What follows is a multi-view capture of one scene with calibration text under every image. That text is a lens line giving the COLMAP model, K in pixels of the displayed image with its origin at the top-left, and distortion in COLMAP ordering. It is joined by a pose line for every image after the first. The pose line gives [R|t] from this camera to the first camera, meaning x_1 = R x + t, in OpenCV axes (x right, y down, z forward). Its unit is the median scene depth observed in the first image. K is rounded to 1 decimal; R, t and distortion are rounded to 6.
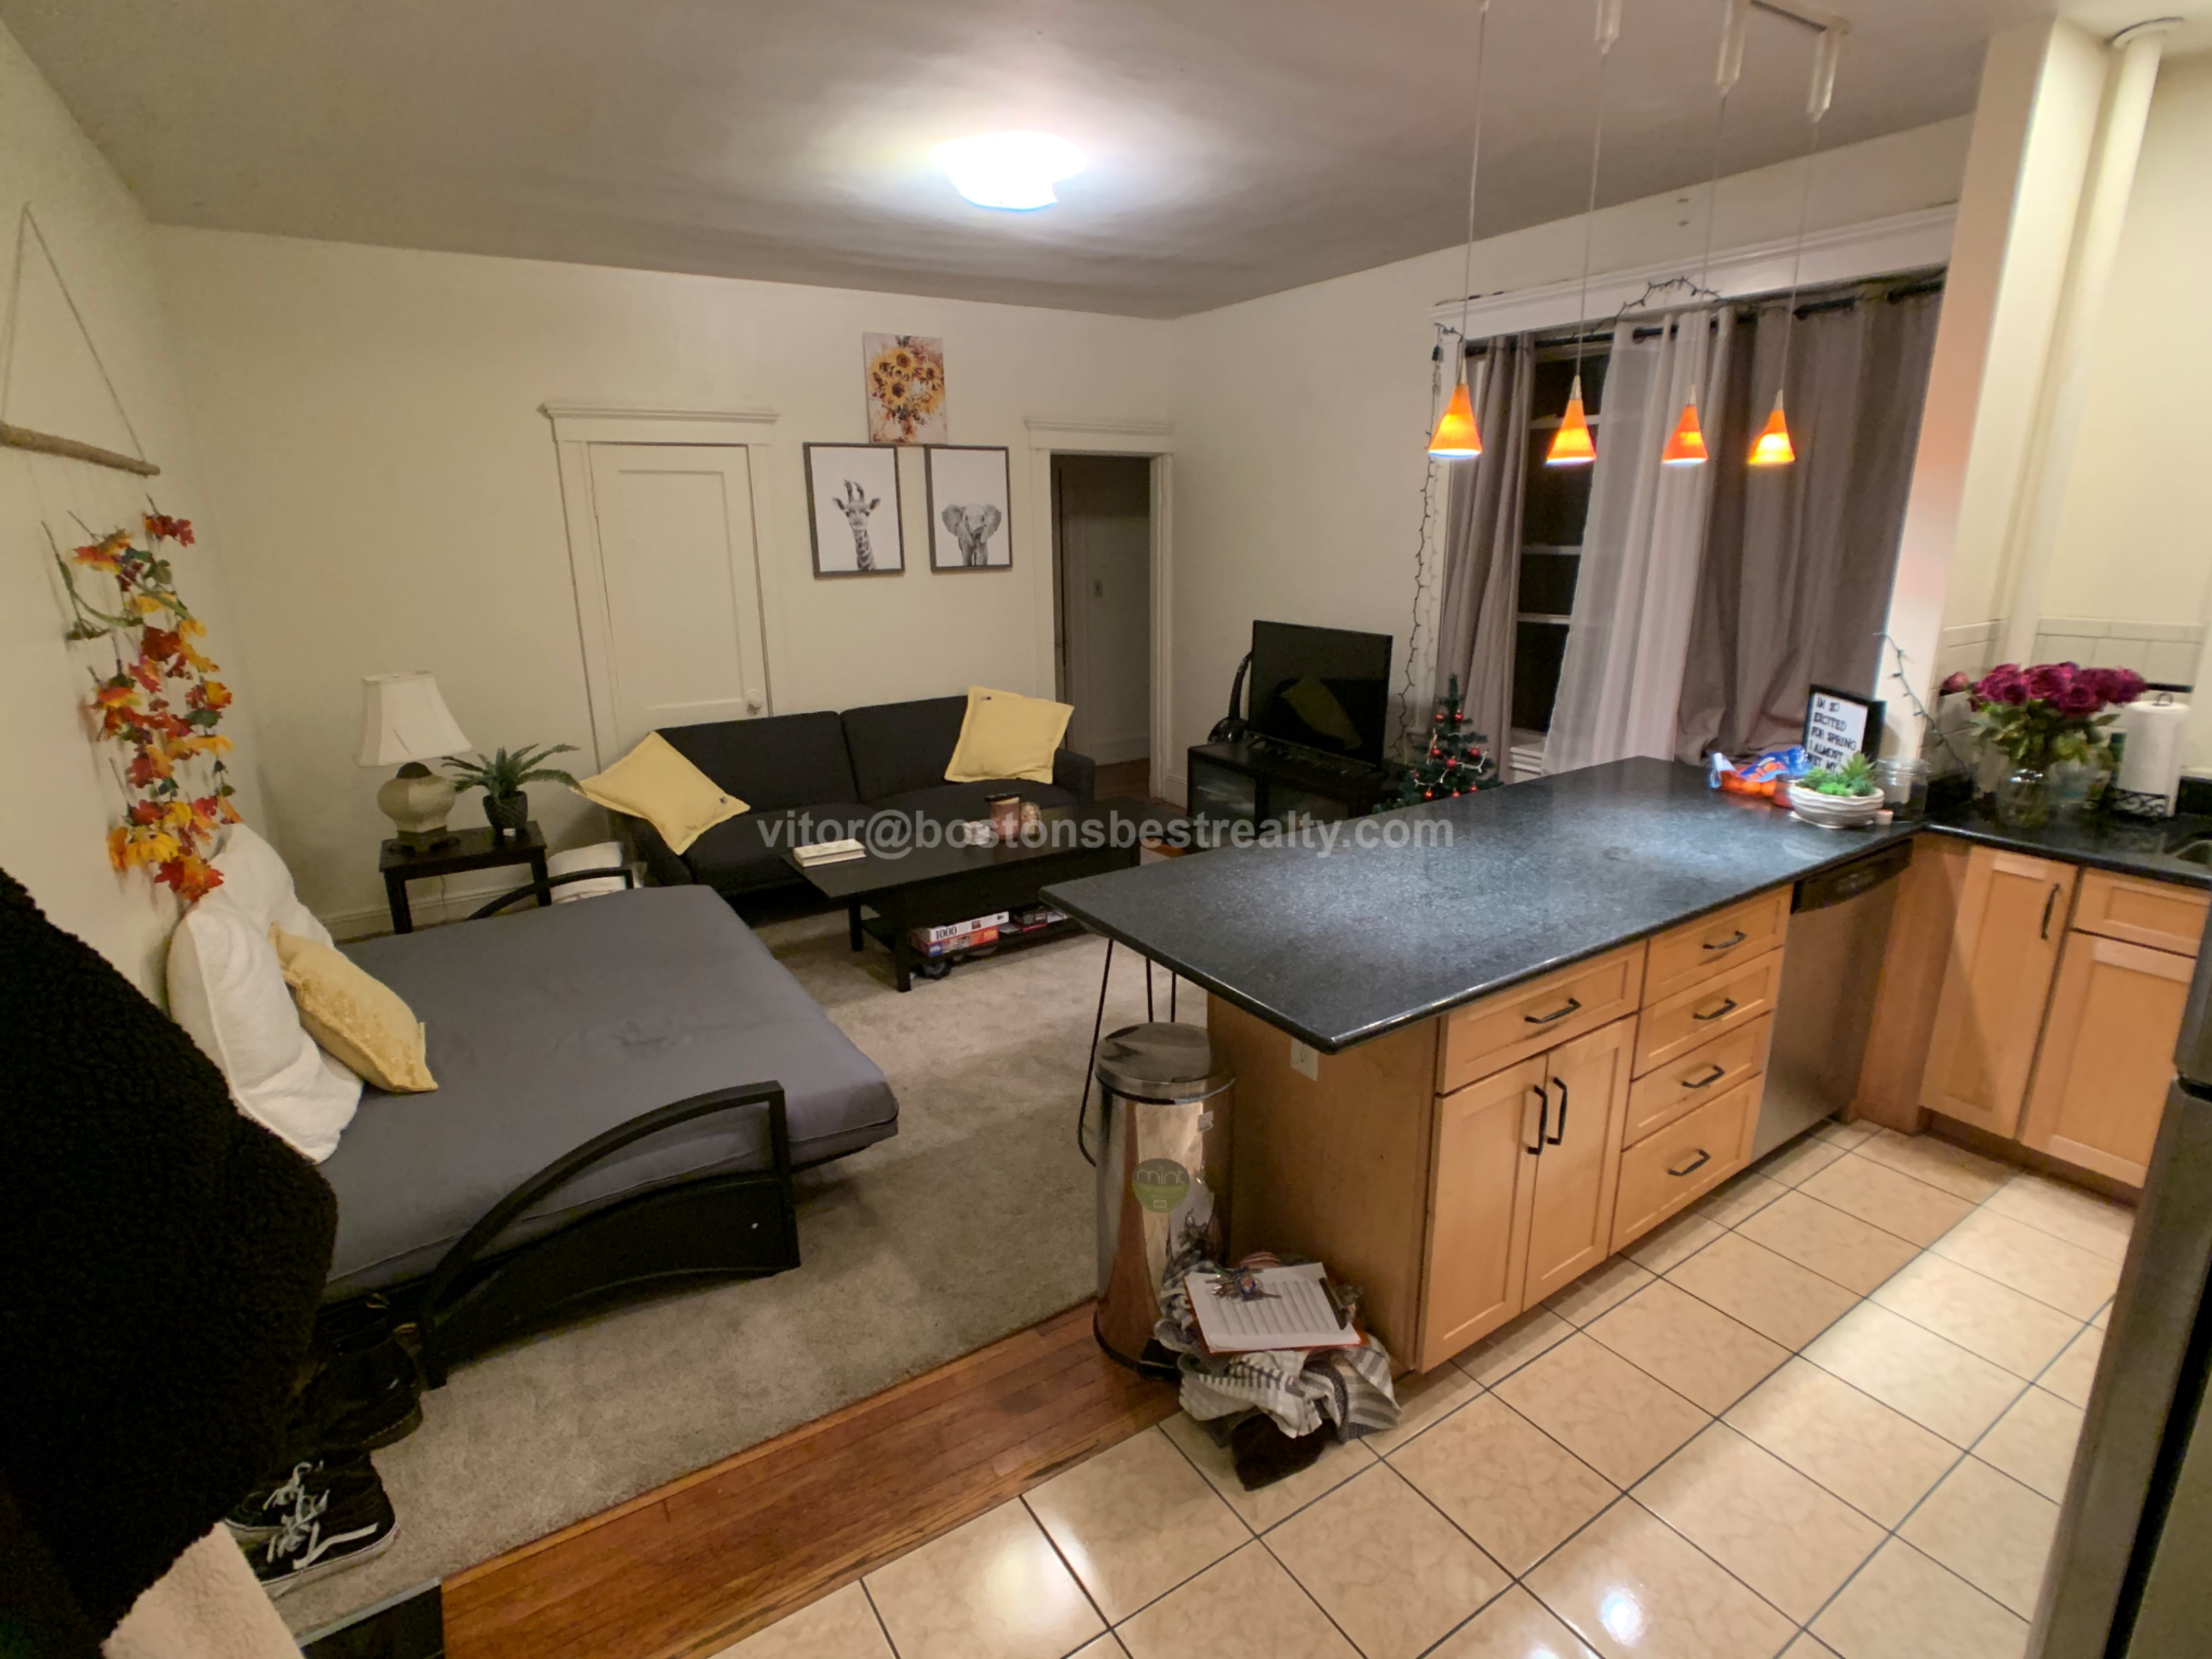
lens RADIAL K [[1098.2, 0, 1105.2], [0, 1098.2, 815.5], [0, 0, 1]] dist [-0.021828, 0.009721]
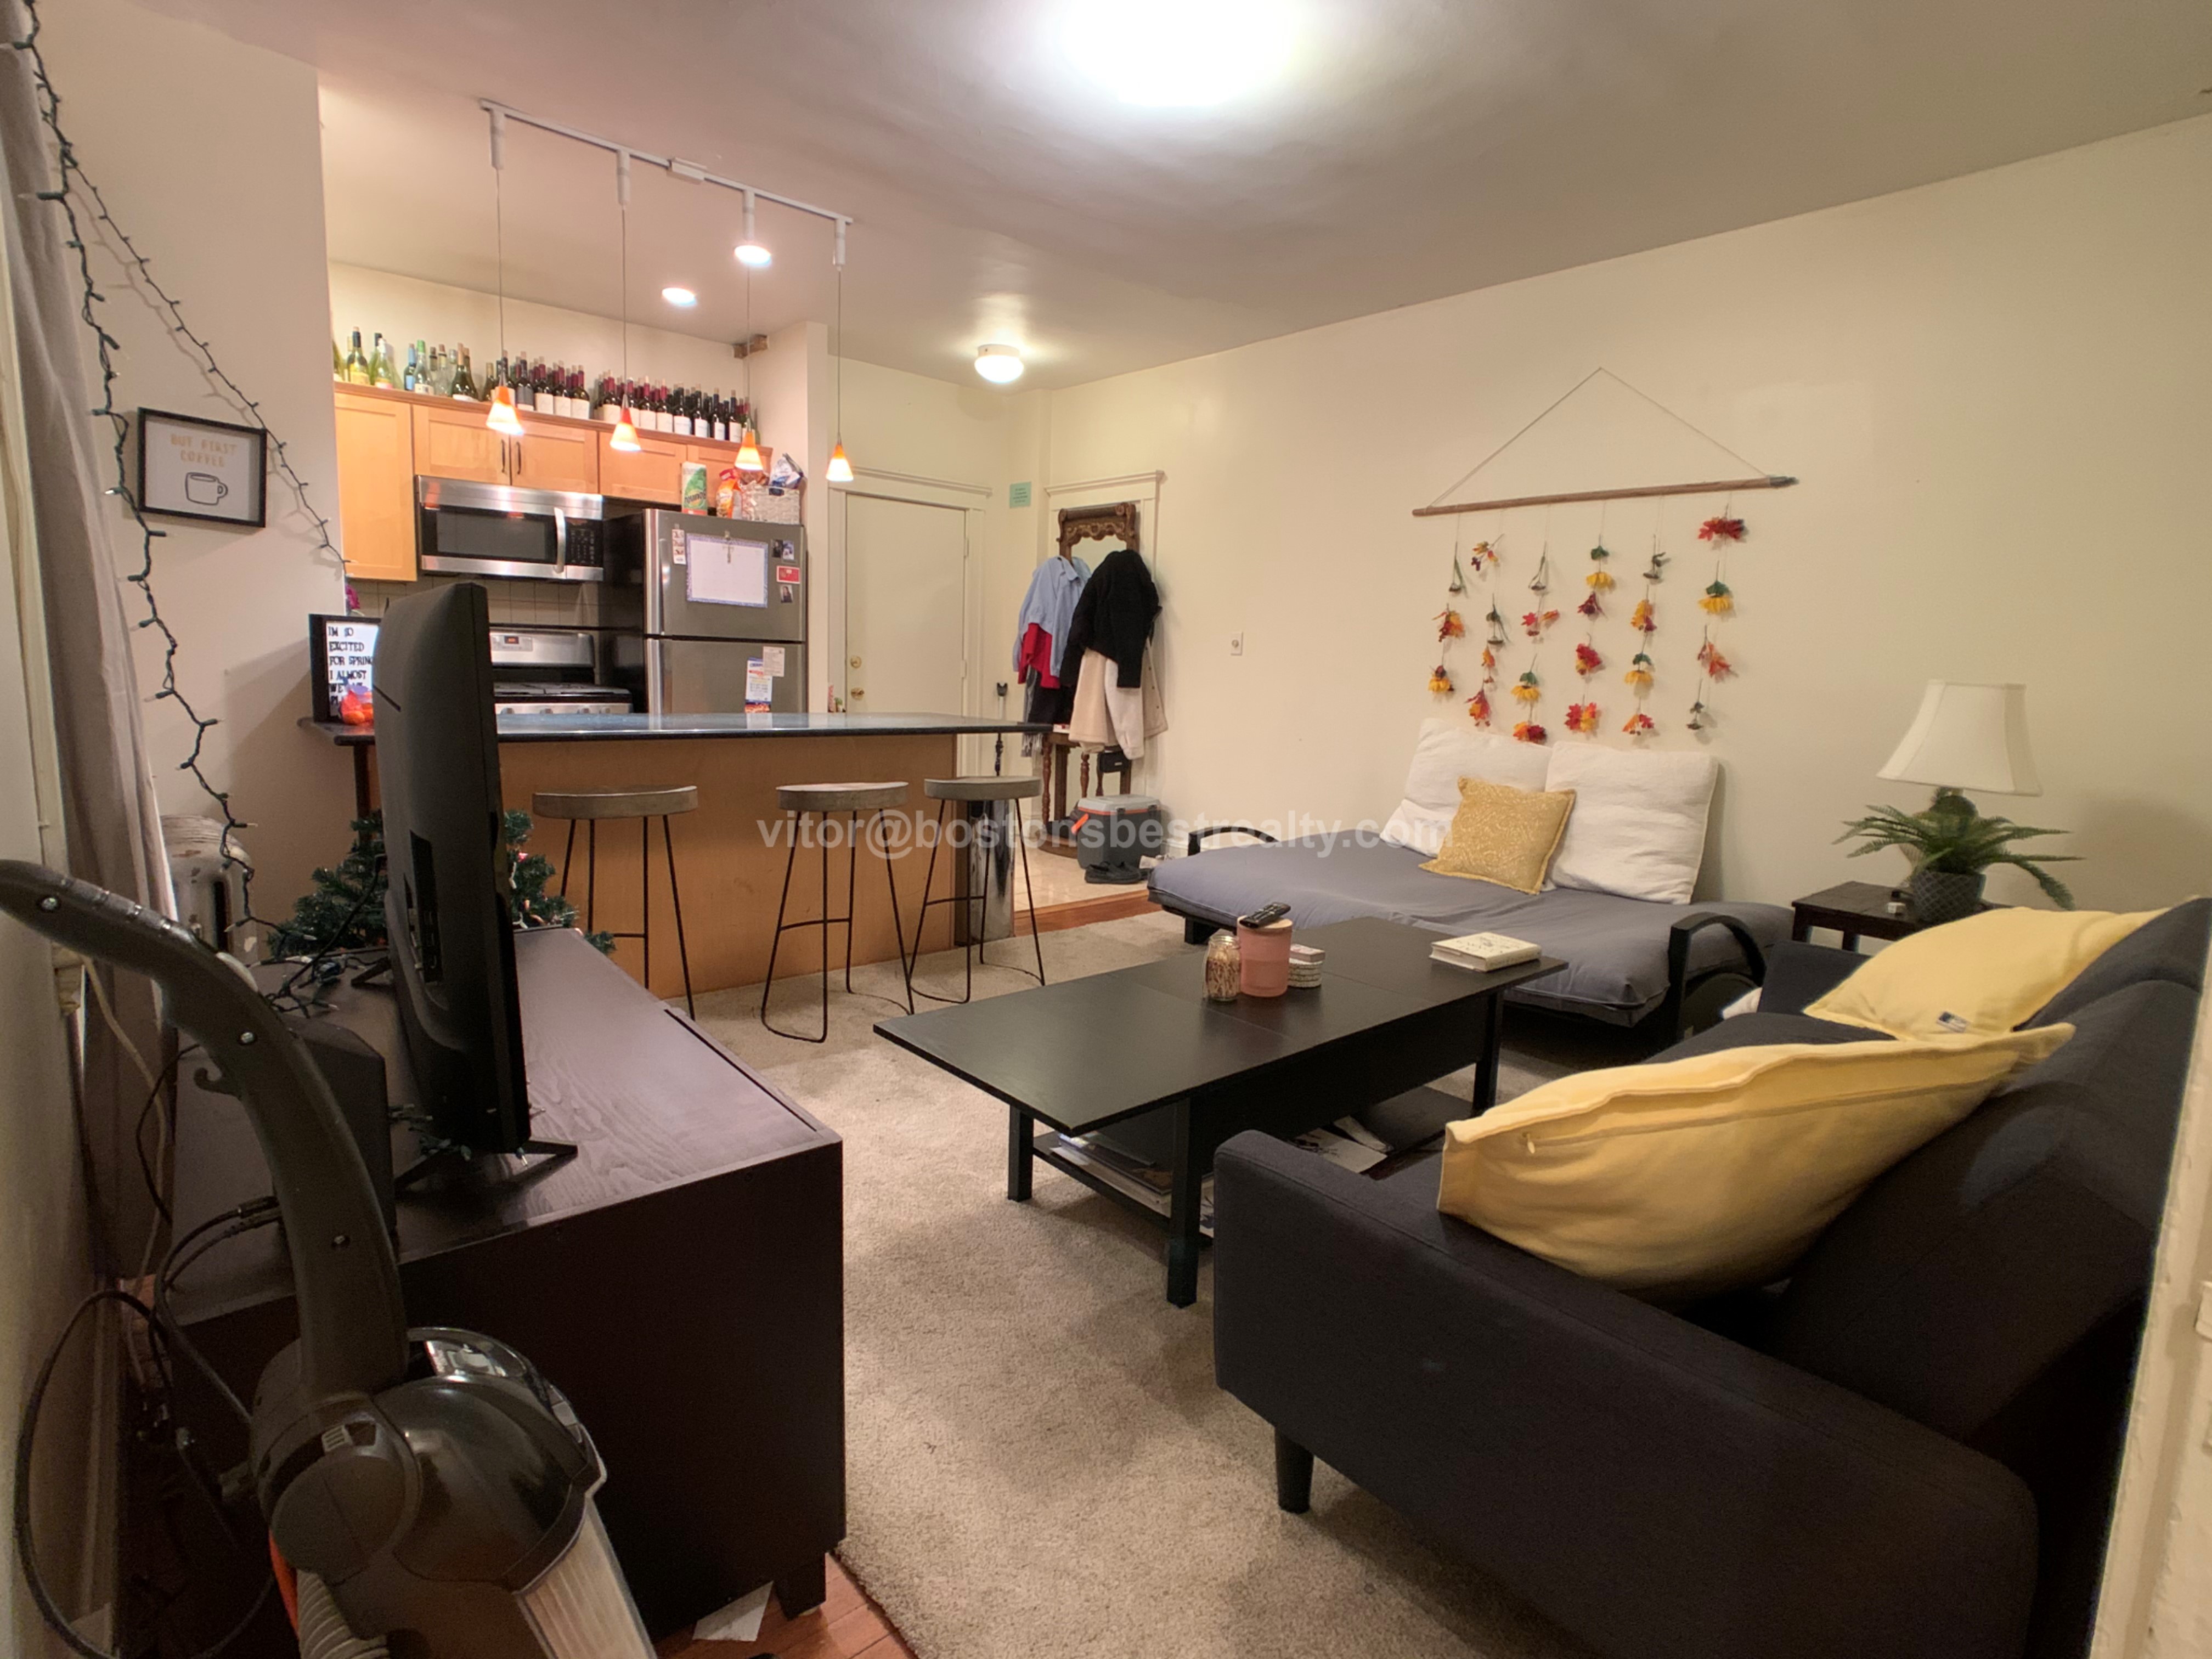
lens RADIAL K [[1098.2, 0, 1105.9], [0, 1098.2, 814.7], [0, 0, 1]] dist [-0.021828, 0.009721]
pose [[-0.987988, -0.002249, -0.154512, 0.113417], [-0.063409, 0.917735, 0.392098, -0.429546], [0.140919, 0.397186, -0.906854, 2.303785]]
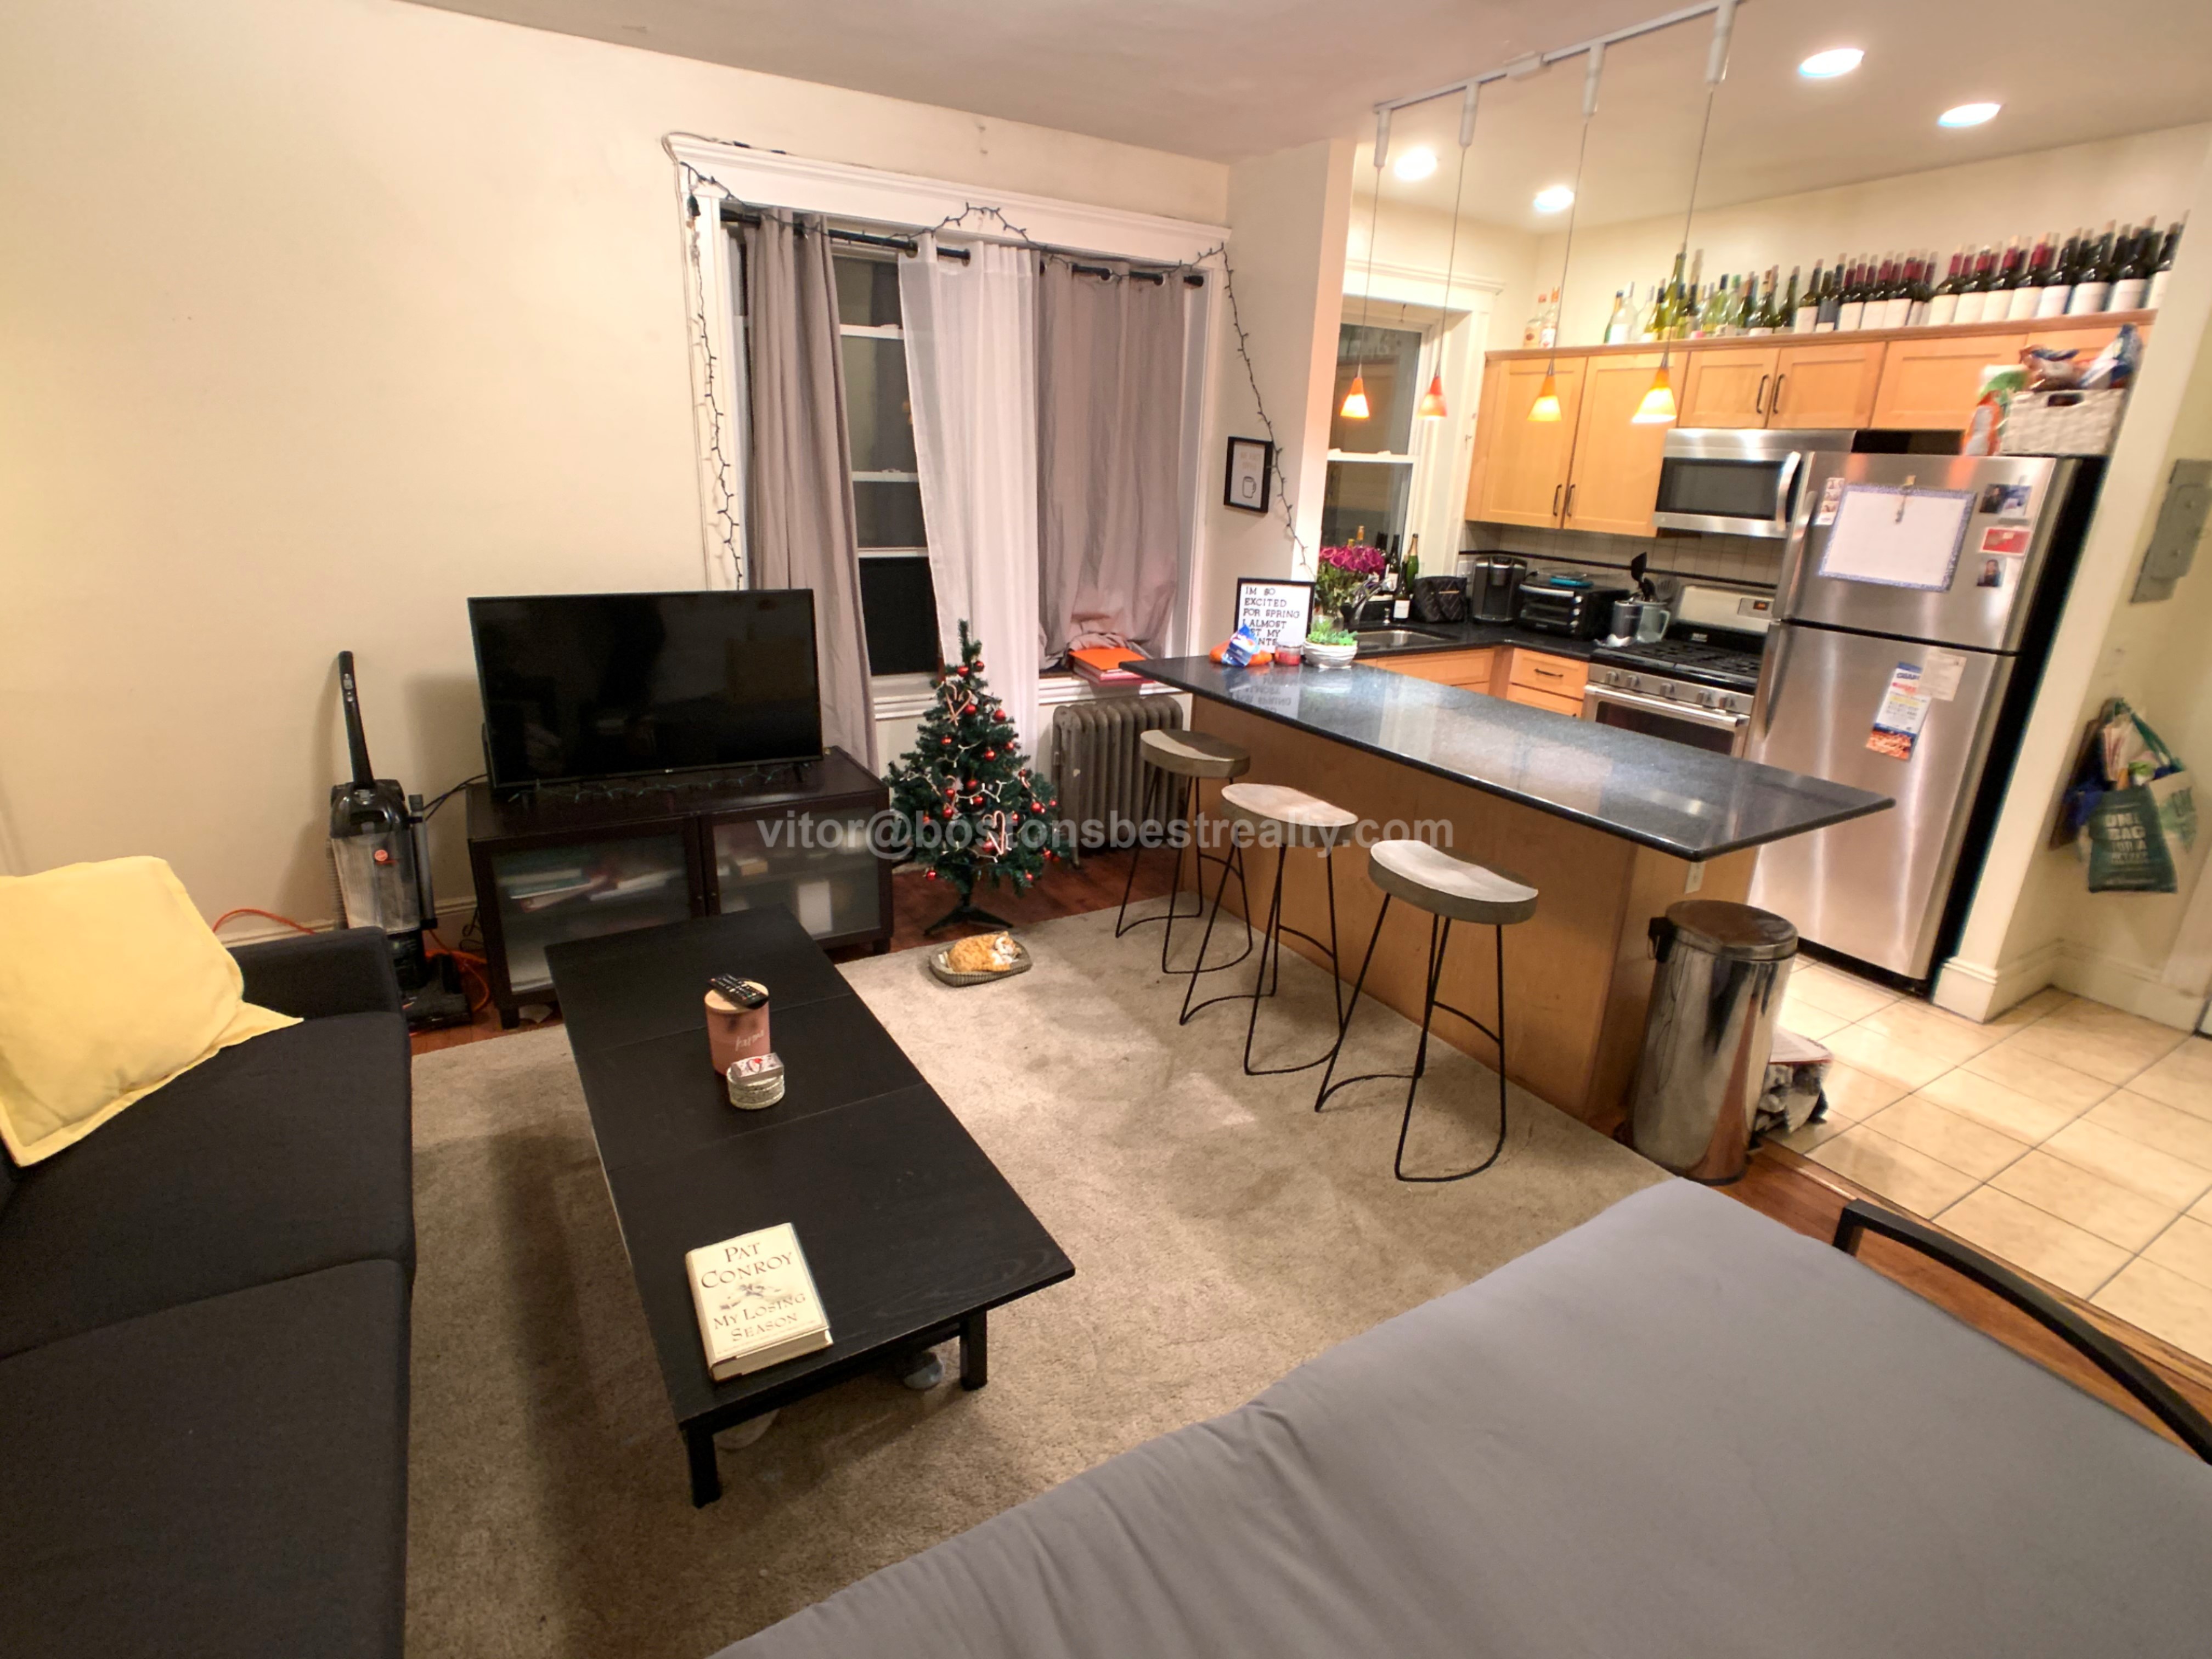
lens RADIAL K [[1098.2, 0, 1110.0], [0, 1098.2, 820.4], [0, 0, 1]] dist [-0.021828, 0.009721]
pose [[0.027676, -0.308071, 0.950961, -0.849269], [0.226282, 0.928561, 0.294229, -0.311767], [-0.973669, 0.207042, 0.095410, 1.217640]]
